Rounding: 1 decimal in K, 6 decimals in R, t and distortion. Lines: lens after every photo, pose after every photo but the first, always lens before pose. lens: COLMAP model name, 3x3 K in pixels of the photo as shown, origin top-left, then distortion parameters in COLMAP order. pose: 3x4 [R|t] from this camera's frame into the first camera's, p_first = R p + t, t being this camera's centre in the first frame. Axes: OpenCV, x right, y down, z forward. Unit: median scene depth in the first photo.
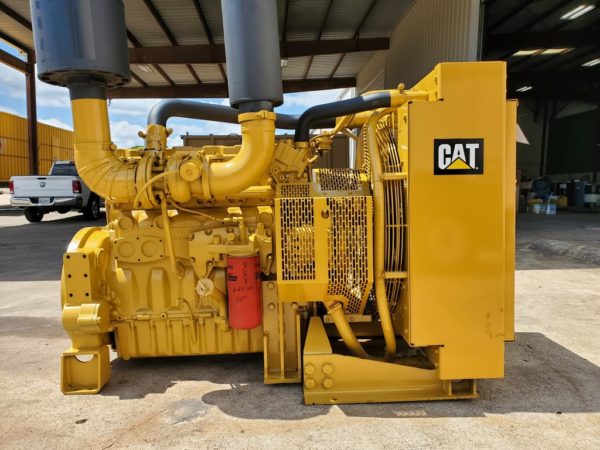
lens RADIAL K [[467.1, 0, 296.7], [0, 467.1, 226.5], [0, 0, 1]] dist [-0.006494, 0.028306]
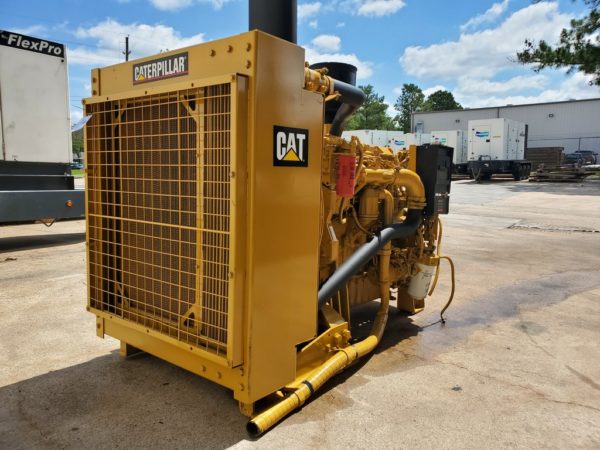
lens RADIAL K [[467.1, 0, 294.2], [0, 467.1, 224.2], [0, 0, 1]] dist [-0.006494, 0.028306]
pose [[0.655492, -0.062701, 0.752595, -0.342461], [0.030477, 0.997932, 0.056596, -0.048074], [-0.754587, -0.014161, 0.656047, 0.377878]]
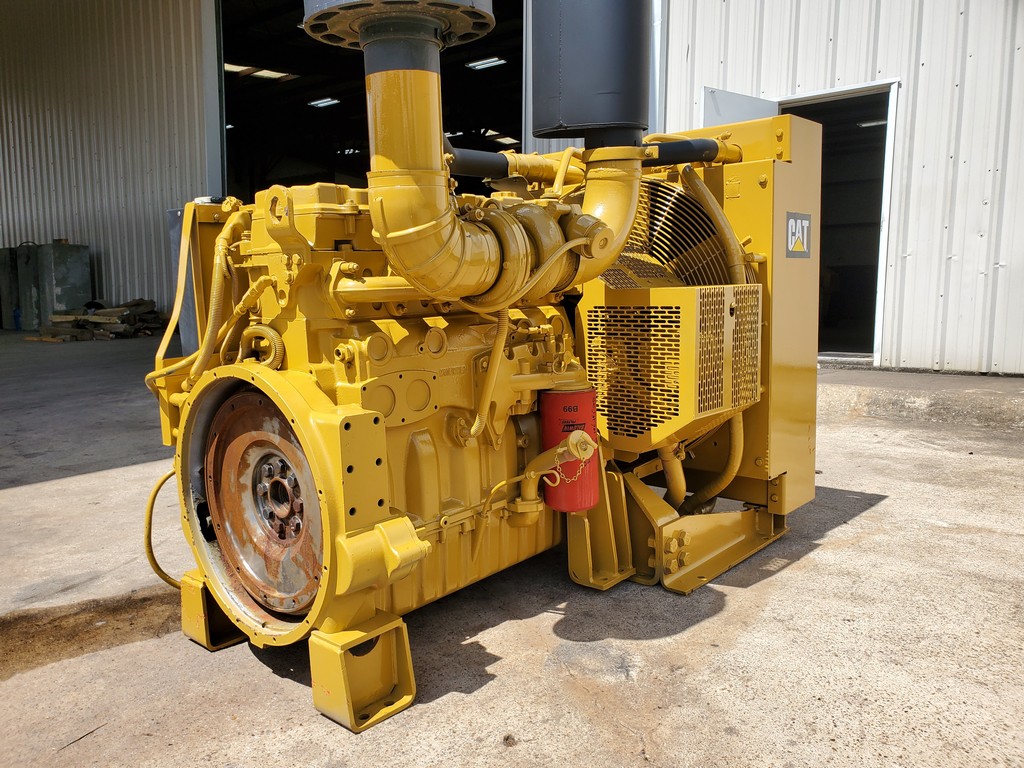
lens RADIAL K [[797.3, 0, 498.4], [0, 797.3, 387.6], [0, 0, 1]] dist [-0.006494, 0.028306]
pose [[0.689655, -0.092446, 0.718213, -0.996989], [0.064534, 0.995717, 0.066198, -0.011894], [-0.721257, 0.000695, 0.692667, 0.407458]]
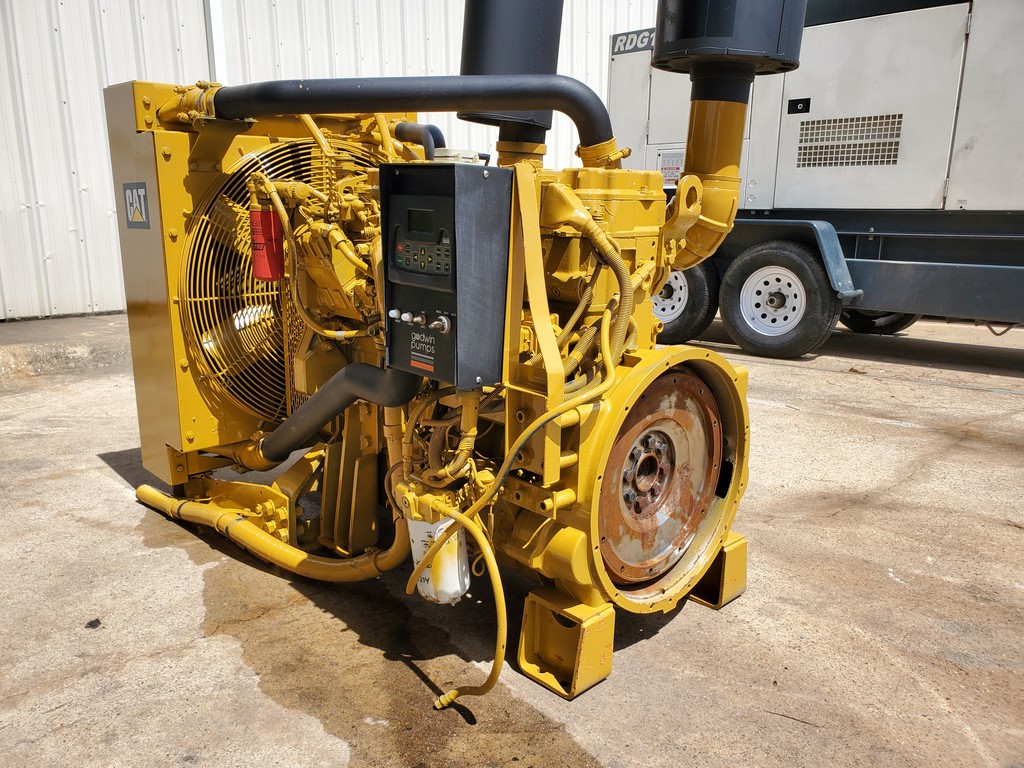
lens RADIAL K [[797.3, 0, 510.0], [0, 797.3, 385.8], [0, 0, 1]] dist [-0.006494, 0.028306]
pose [[0.680499, 0.174048, -0.711778, 1.742349], [-0.062858, 0.981666, 0.179947, -0.128613], [0.730048, -0.077712, 0.678963, 0.505556]]
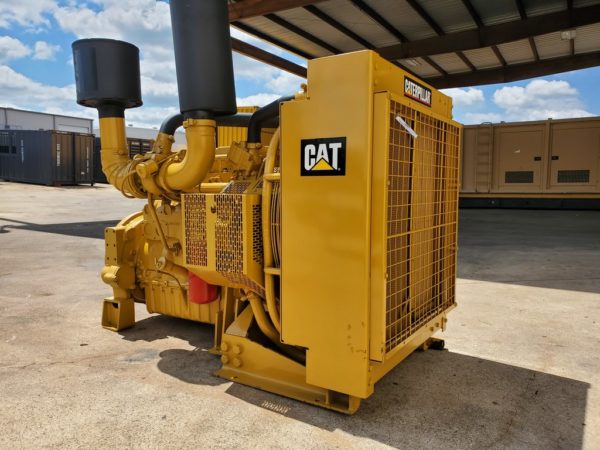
lens RADIAL K [[467.1, 0, 298.3], [0, 467.1, 224.2], [0, 0, 1]] dist [-0.006494, 0.028306]
pose [[0.826492, 0.068271, -0.558794, 0.828544], [-0.059961, 0.997648, 0.033202, -0.039358], [0.559746, 0.006065, 0.828642, 0.170052]]
